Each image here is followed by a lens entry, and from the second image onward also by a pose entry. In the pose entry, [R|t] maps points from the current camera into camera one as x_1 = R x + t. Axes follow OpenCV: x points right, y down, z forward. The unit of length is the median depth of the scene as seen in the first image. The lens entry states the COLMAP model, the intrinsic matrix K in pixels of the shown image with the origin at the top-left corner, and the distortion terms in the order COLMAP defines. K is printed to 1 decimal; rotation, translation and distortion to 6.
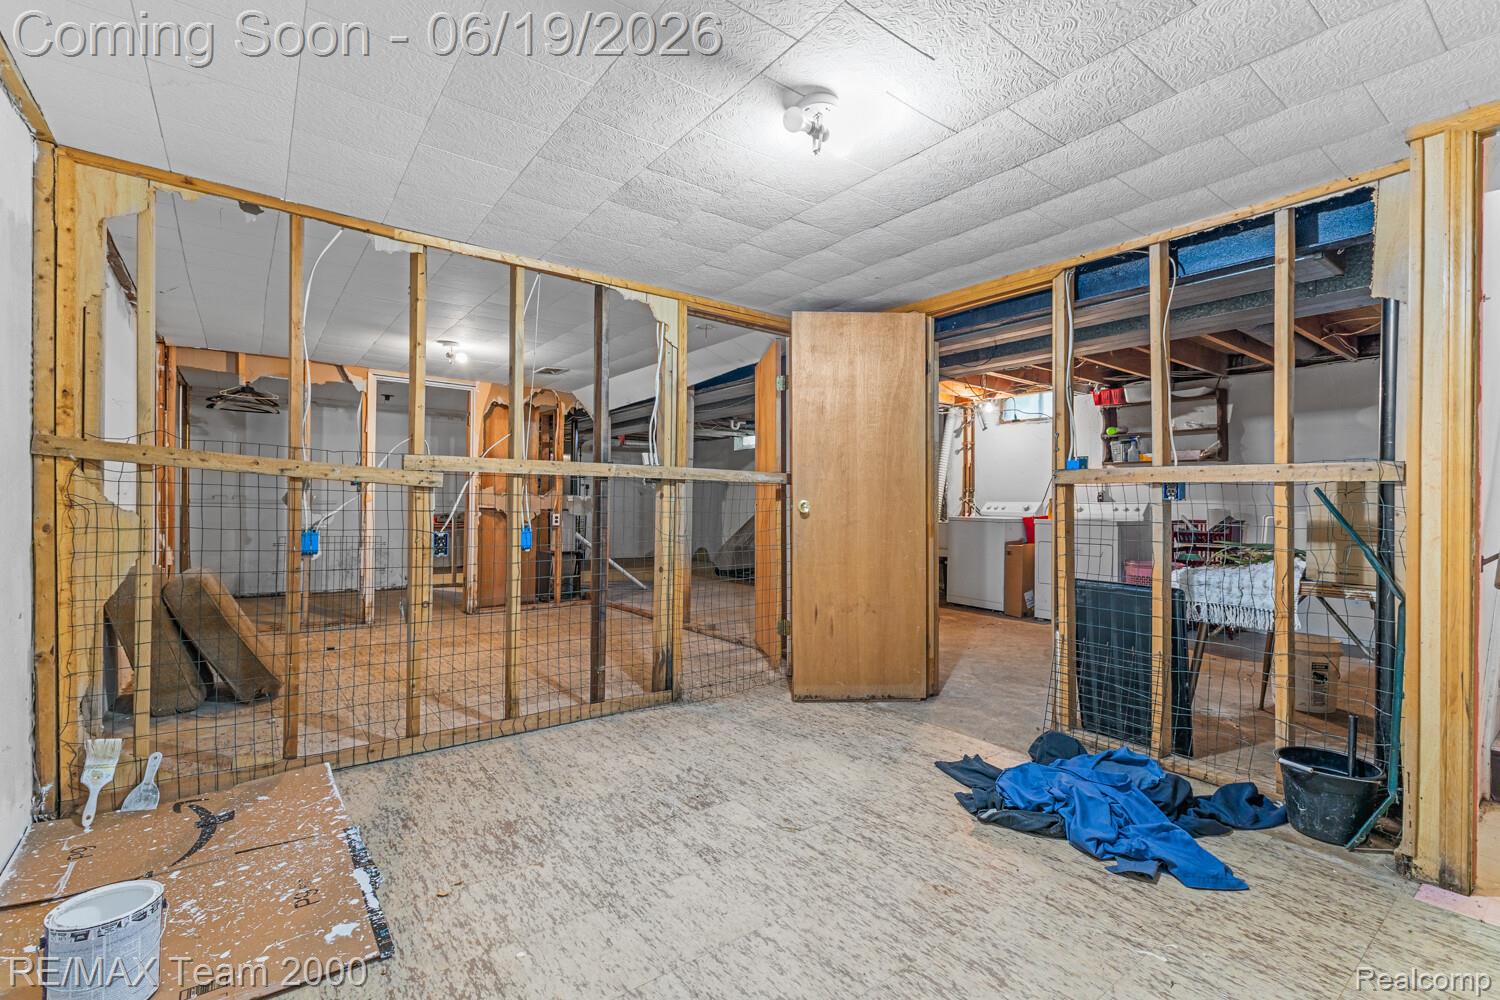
lens RADIAL K [[652.2, 0, 753.9], [0, 652.2, 501.9], [0, 0, 1]] dist [0.008899, -0.001424]
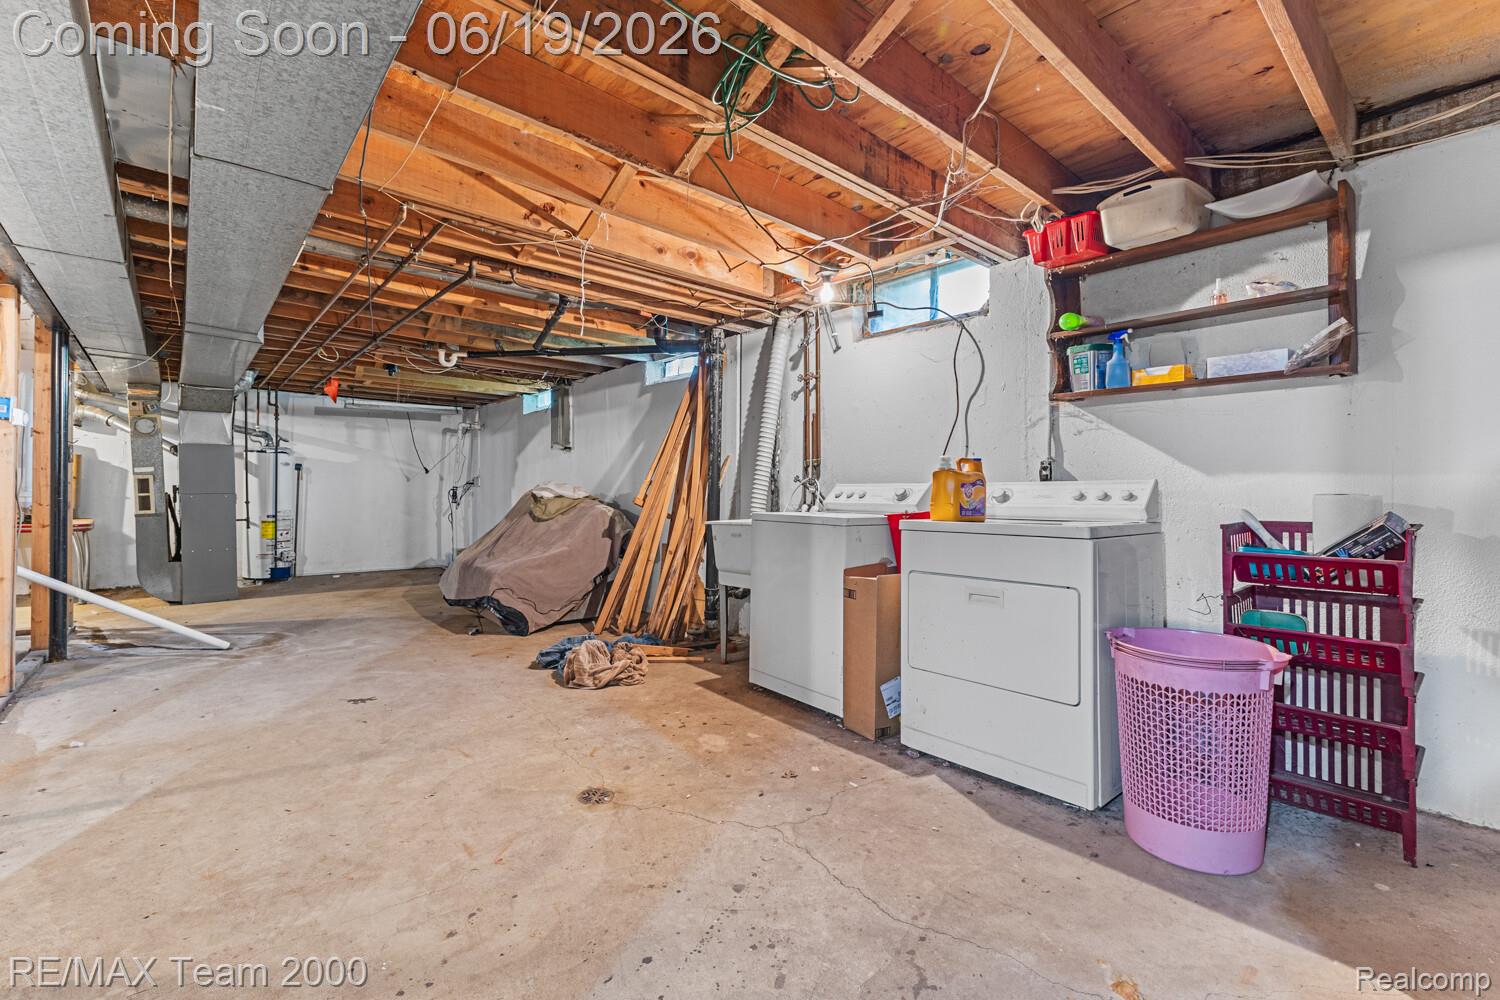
lens RADIAL K [[652.2, 0, 744.9], [0, 652.2, 494.0], [0, 0, 1]] dist [0.008899, -0.001424]
pose [[0.998051, -0.001874, 0.062373, 0.293682], [0.001853, 0.999998, 0.000389, 0.008913], [-0.062373, -0.000273, 0.998053, 0.560905]]
